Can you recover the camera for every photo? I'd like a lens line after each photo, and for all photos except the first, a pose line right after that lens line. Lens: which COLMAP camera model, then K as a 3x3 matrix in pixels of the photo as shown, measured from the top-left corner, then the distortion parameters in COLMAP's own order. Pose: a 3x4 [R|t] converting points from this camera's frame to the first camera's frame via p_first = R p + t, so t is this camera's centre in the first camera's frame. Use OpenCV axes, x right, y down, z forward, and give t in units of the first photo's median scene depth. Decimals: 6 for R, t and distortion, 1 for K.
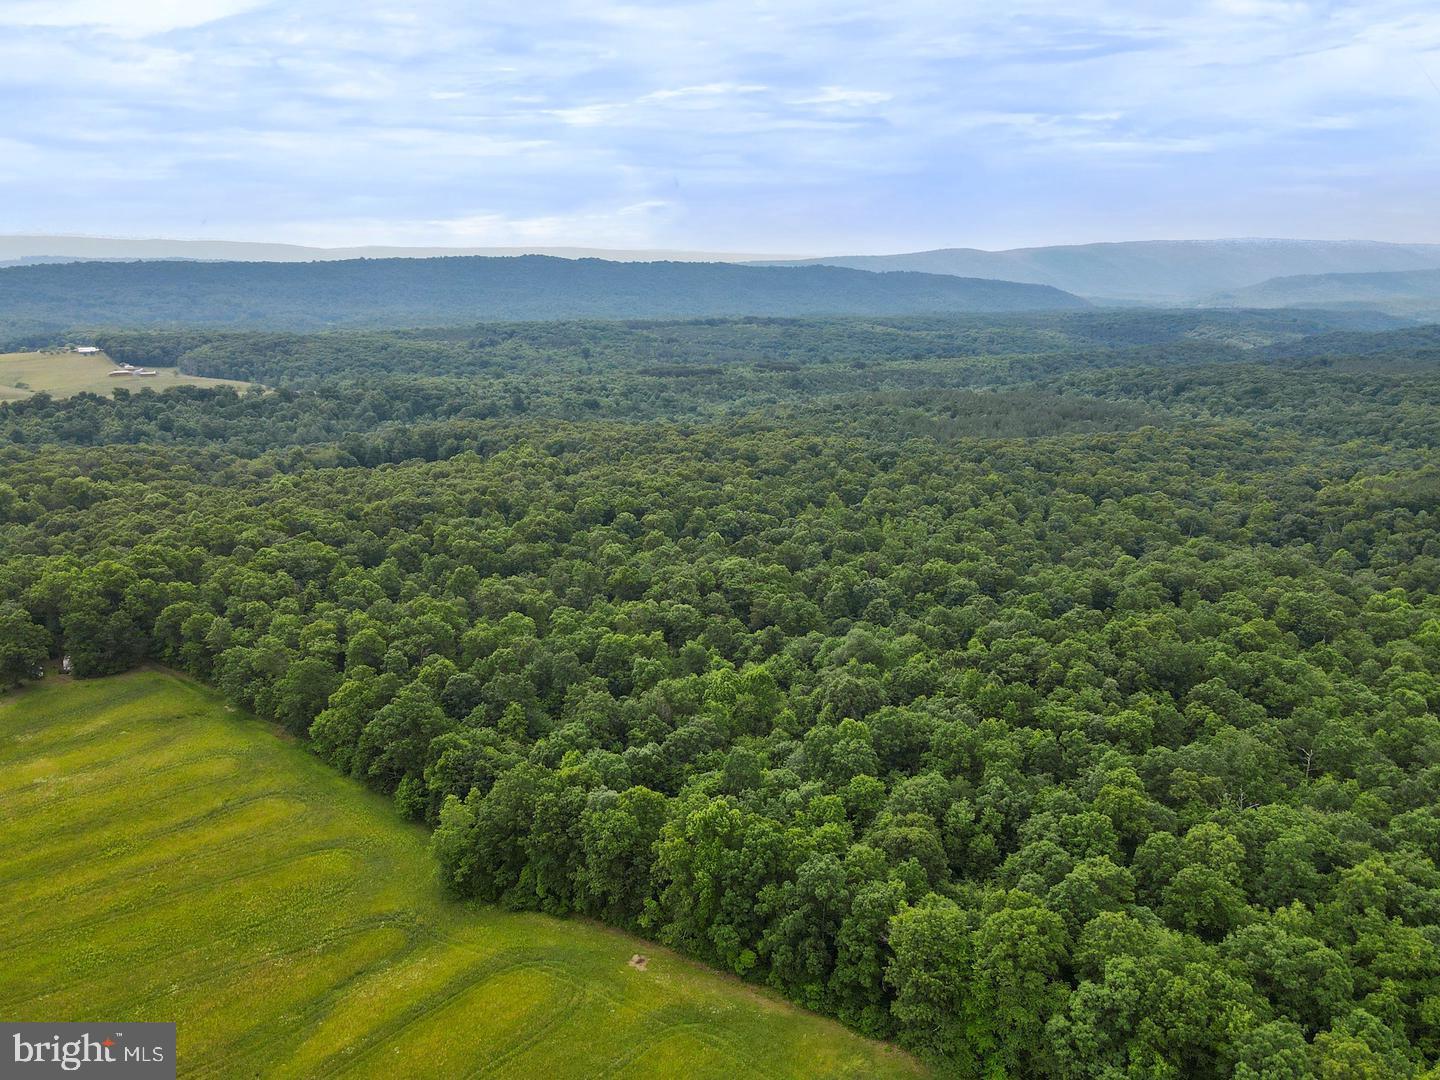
lens RADIAL K [[1046.2, 0, 716.6], [0, 1046.2, 553.2], [0, 0, 1]] dist [-0.001327, 0.032855]
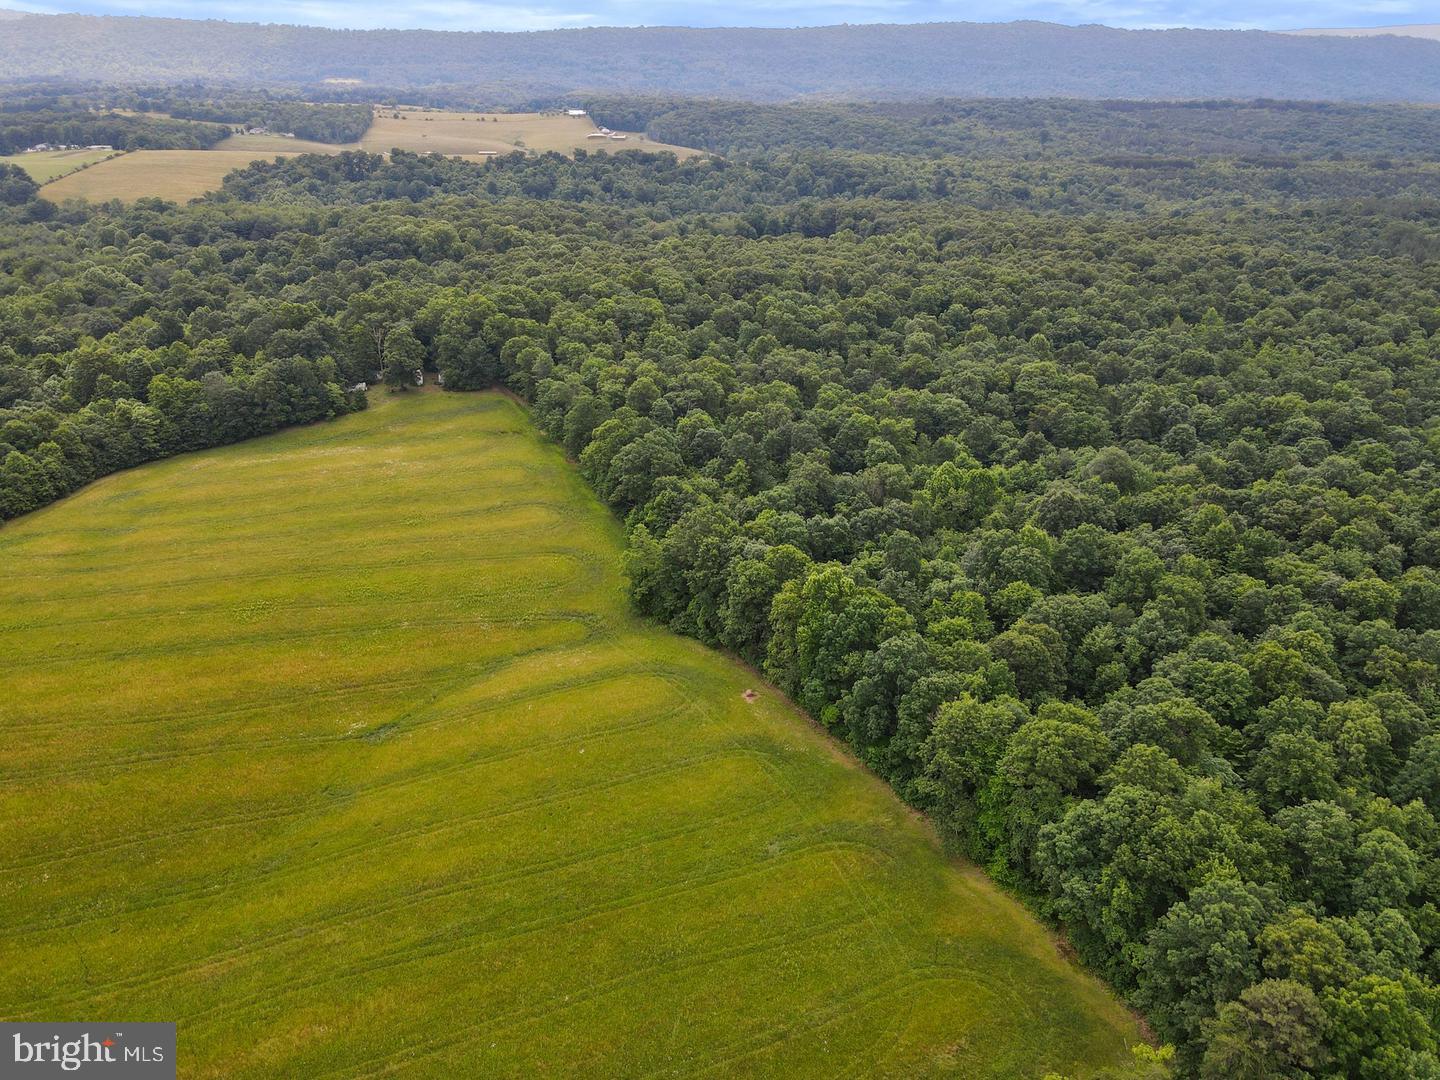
lens RADIAL K [[1046.2, 0, 716.6], [0, 1046.2, 553.2], [0, 0, 1]] dist [-0.001327, 0.032855]
pose [[0.911788, 0.191916, -0.363058, 0.121062], [-0.119121, 0.969672, 0.213418, 0.005824], [0.393005, -0.151344, 0.906996, 0.002675]]
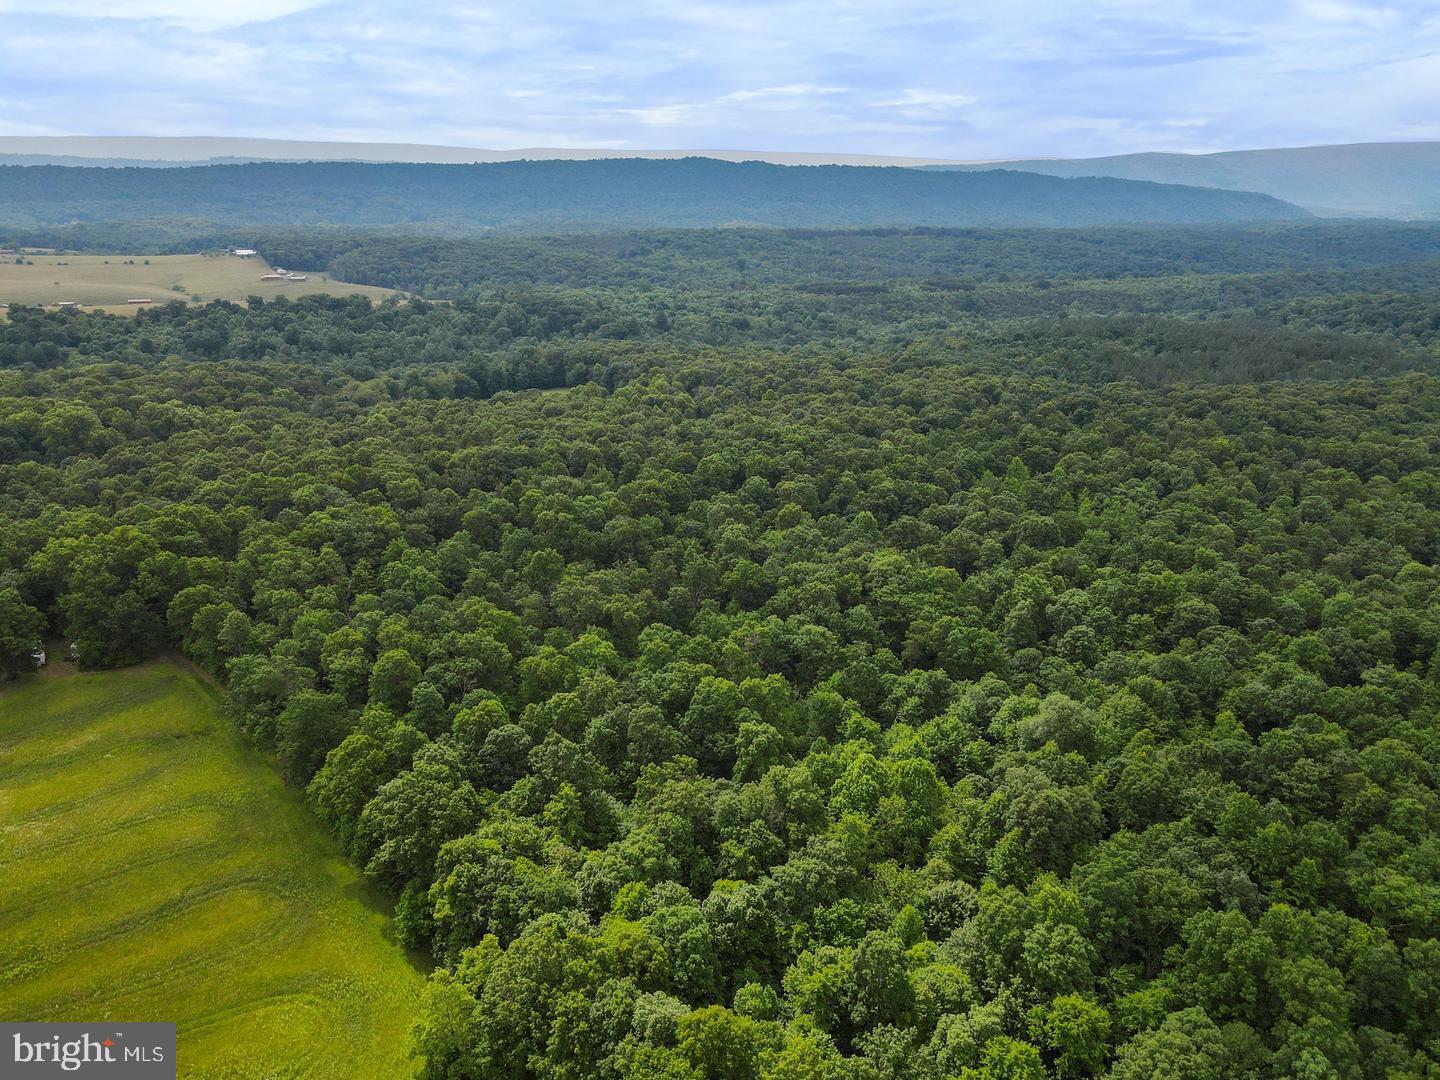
lens RADIAL K [[1084.8, 0, 719.1], [0, 1084.8, 547.8], [0, 0, 1]] dist [0.000203, 0.034544]
pose [[0.989320, 0.053796, -0.135471, 0.001641], [-0.044599, 0.996547, 0.070029, -0.048512], [0.138770, -0.063239, 0.988303, 0.182177]]
